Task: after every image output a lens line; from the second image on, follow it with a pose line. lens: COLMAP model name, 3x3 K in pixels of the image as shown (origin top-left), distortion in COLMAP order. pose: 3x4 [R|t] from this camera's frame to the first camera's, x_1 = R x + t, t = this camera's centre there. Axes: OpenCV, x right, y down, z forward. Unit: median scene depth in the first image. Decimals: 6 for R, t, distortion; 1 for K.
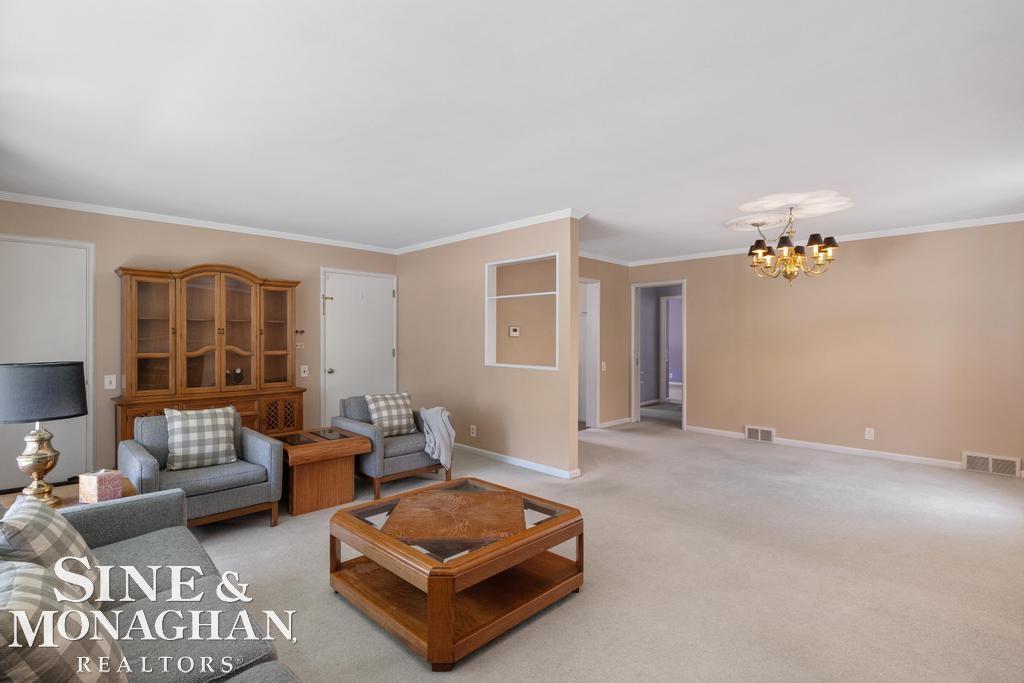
lens RADIAL K [[481.6, 0, 513.4], [0, 481.6, 342.0], [0, 0, 1]] dist [-0.004043, -0.001014]
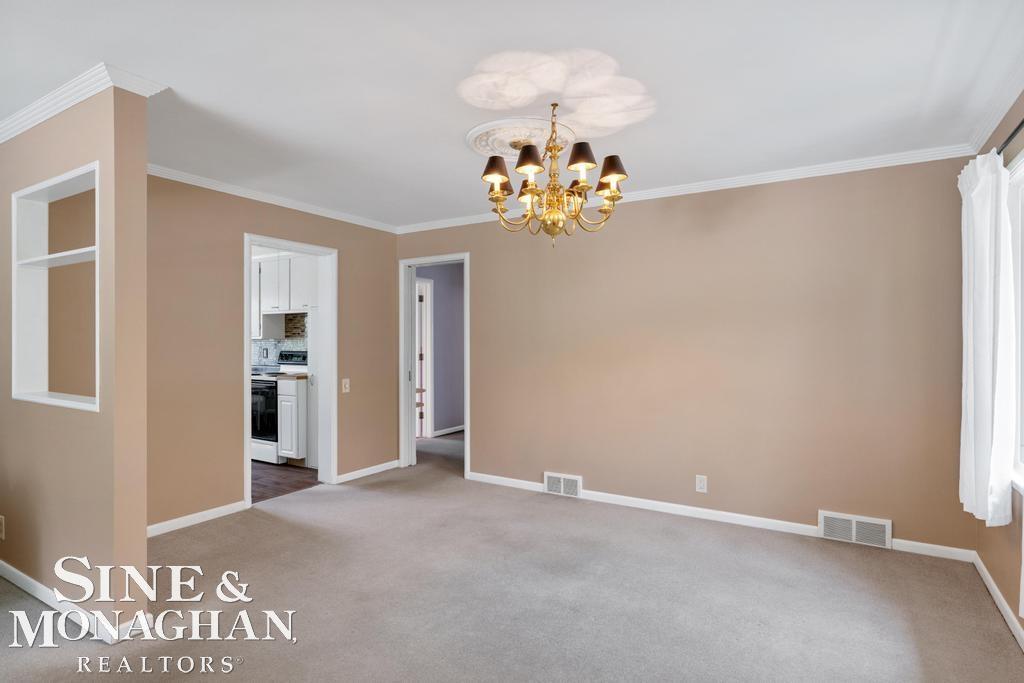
lens RADIAL K [[534.9, 0, 511.5], [0, 534.9, 344.6], [0, 0, 1]] dist [-0.011880, 0.000184]
pose [[0.972564, -0.003681, 0.232608, 0.310844], [0.003246, 0.999992, 0.002251, -0.006045], [-0.232614, -0.001434, 0.972568, 0.336797]]
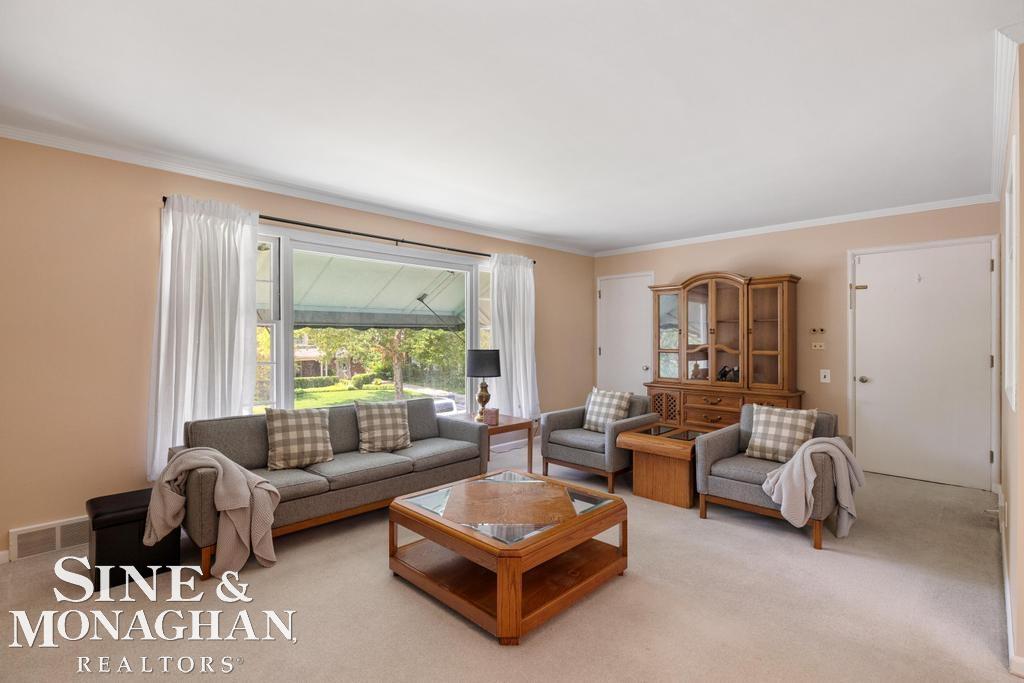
lens RADIAL K [[481.6, 0, 509.0], [0, 481.6, 334.3], [0, 0, 1]] dist [-0.004043, -0.001014]
pose [[0.001240, -0.010284, -0.999946, 0.436819], [-0.009626, 0.999901, -0.010296, 0.000222], [0.999953, 0.009639, 0.001141, 0.459101]]
